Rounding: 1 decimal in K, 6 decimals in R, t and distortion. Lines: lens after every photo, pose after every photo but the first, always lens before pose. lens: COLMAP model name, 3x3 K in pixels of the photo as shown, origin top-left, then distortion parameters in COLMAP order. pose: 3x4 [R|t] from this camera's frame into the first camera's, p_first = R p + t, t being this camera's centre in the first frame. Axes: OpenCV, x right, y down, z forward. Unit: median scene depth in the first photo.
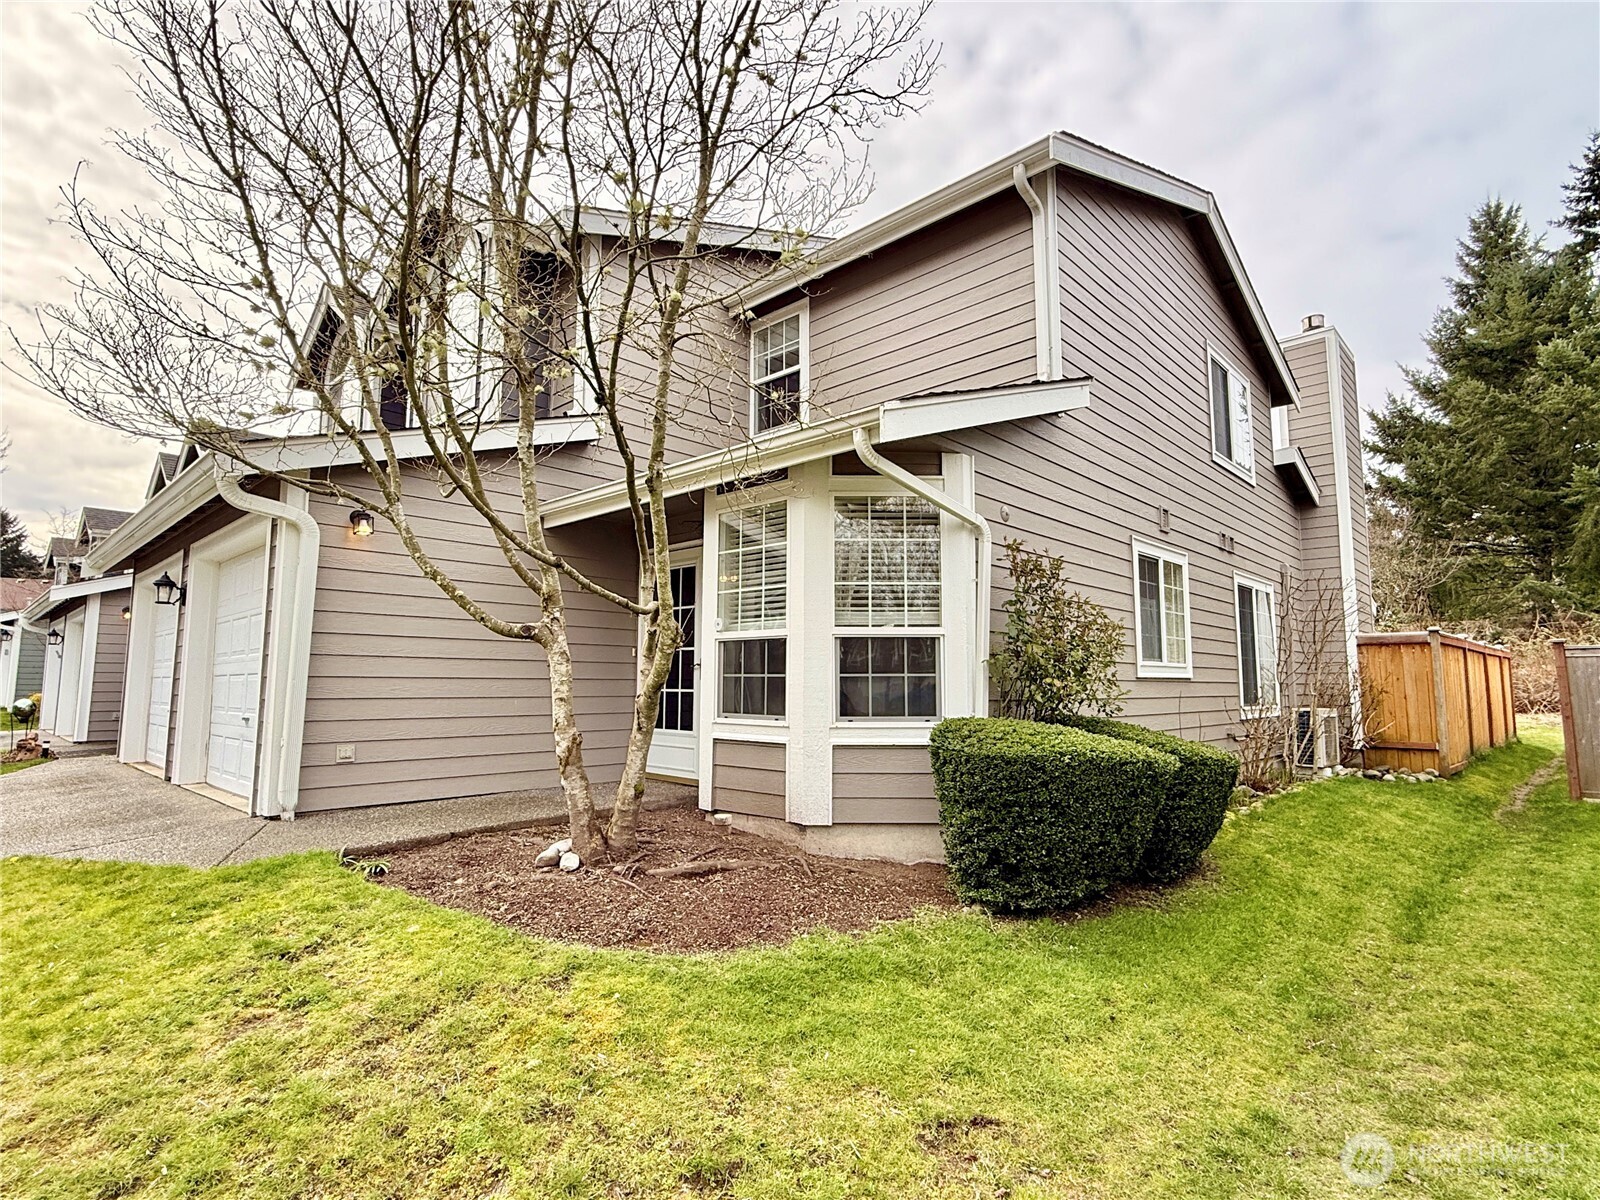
lens RADIAL K [[814.5, 0, 797.5], [0, 814.5, 602.9], [0, 0, 1]] dist [-0.007436, -0.001086]
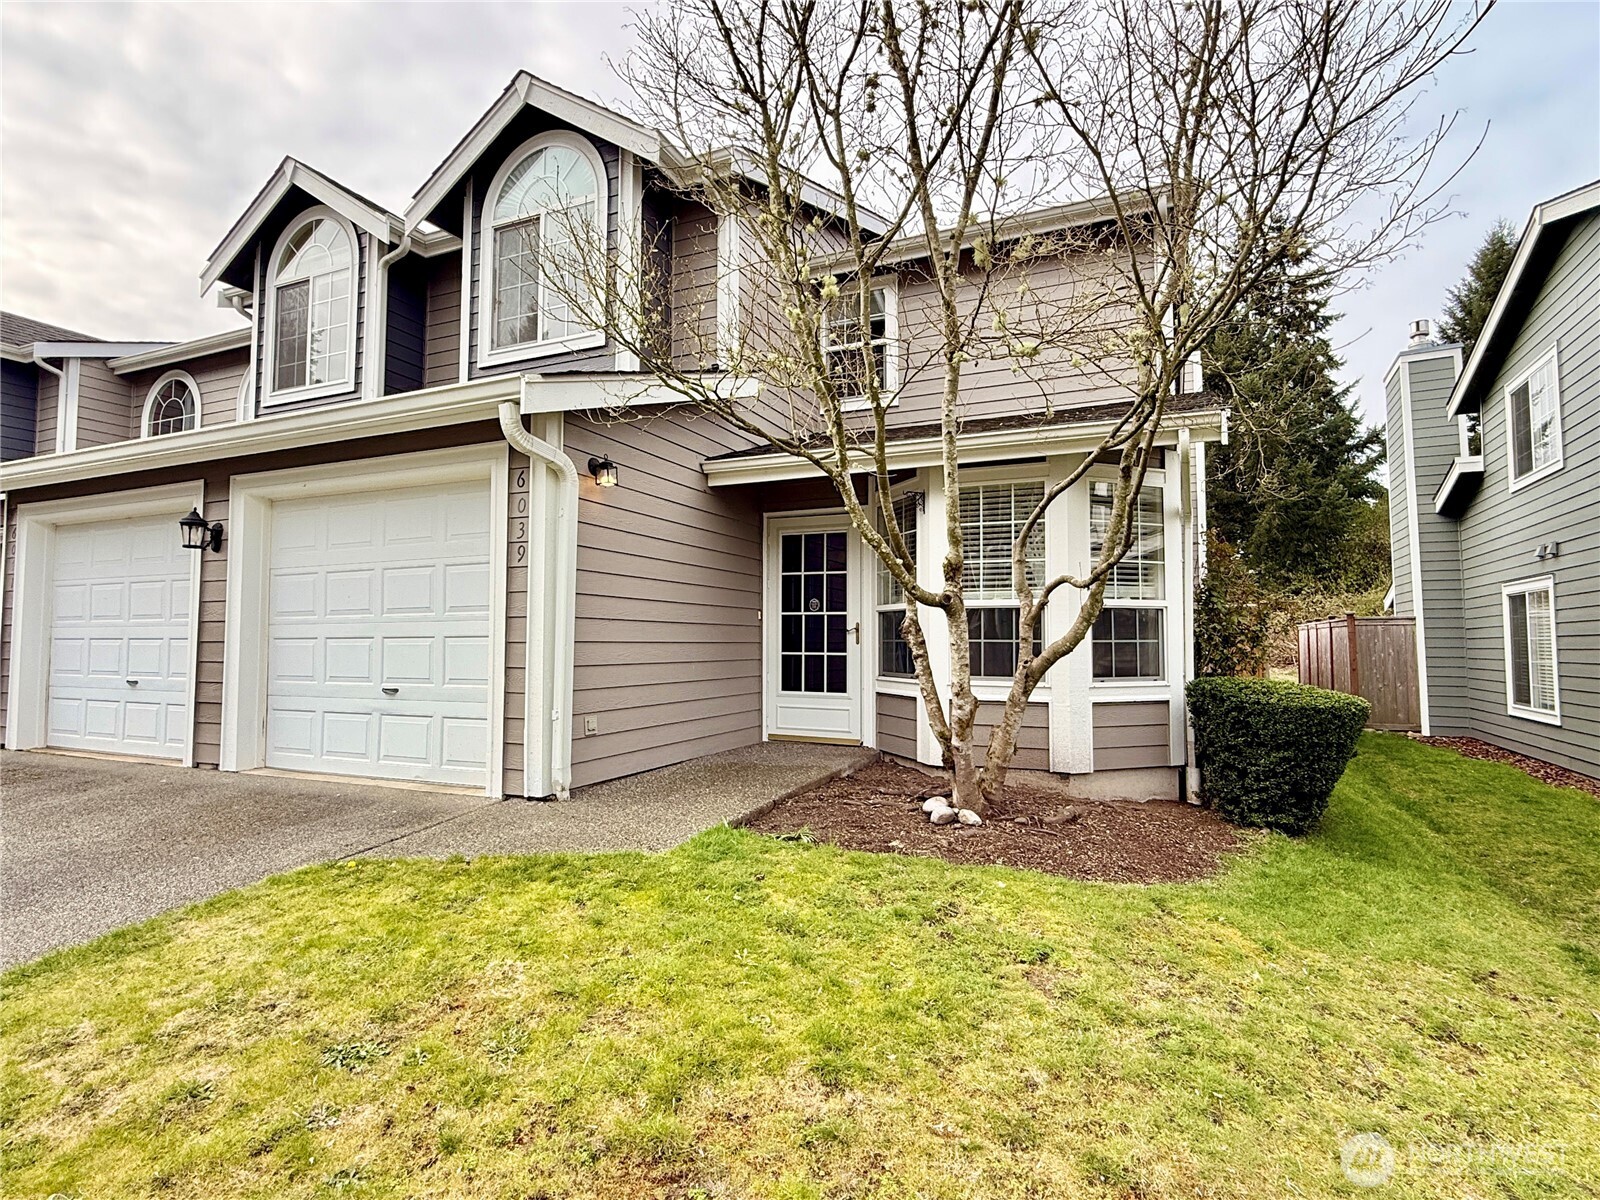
lens RADIAL K [[814.5, 0, 803.4], [0, 814.5, 599.1], [0, 0, 1]] dist [-0.007436, -0.001086]
pose [[0.944145, 0.018605, 0.329005, -0.657644], [-0.033863, 0.998597, 0.040708, -0.002006], [-0.327786, -0.049575, 0.943450, 0.063718]]
